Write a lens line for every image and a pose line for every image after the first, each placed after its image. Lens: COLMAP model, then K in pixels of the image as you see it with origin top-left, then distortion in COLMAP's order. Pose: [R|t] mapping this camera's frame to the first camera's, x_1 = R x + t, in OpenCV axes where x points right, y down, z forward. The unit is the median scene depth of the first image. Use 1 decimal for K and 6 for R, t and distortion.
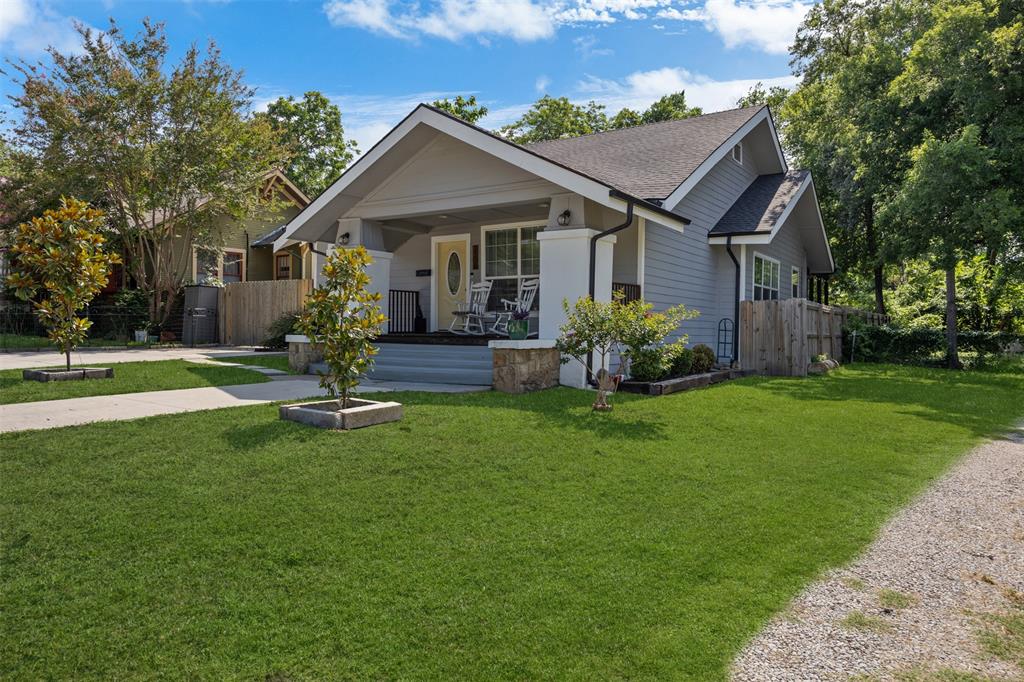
lens RADIAL K [[691.4, 0, 511.7], [0, 691.4, 337.5], [0, 0, 1]] dist [0.009079, 0.001104]
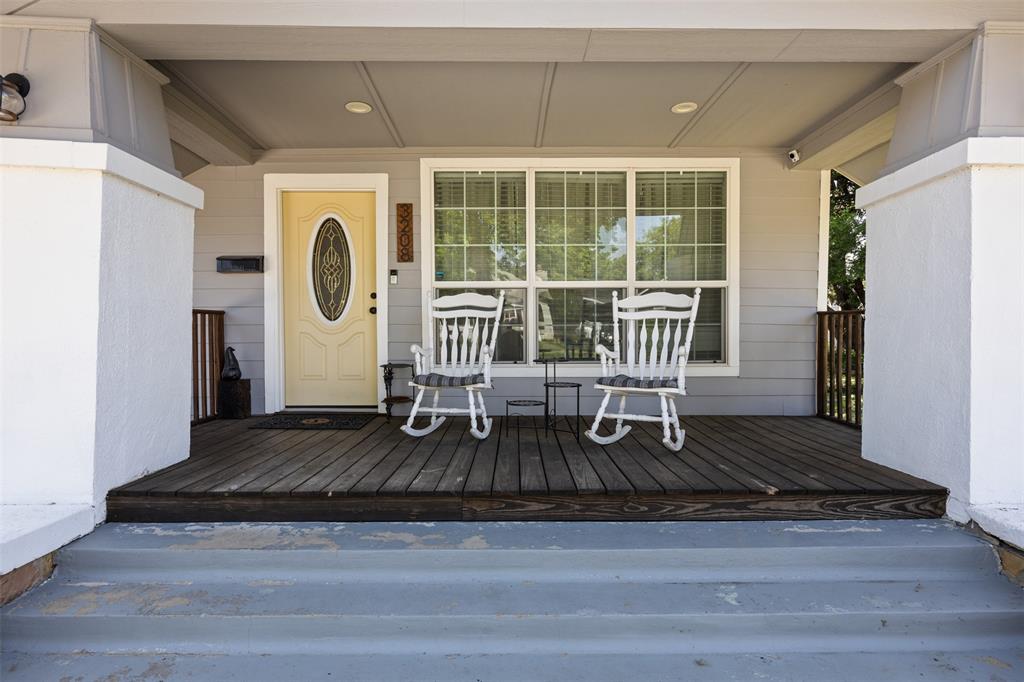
lens RADIAL K [[575.2, 0, 516.8], [0, 575.2, 343.2], [0, 0, 1]] dist [0.000190, -0.000161]
pose [[0.827421, -0.014730, 0.561388, -0.190942], [0.014509, 0.999883, 0.004851, -0.050431], [-0.561394, 0.004132, 0.827538, 0.675869]]
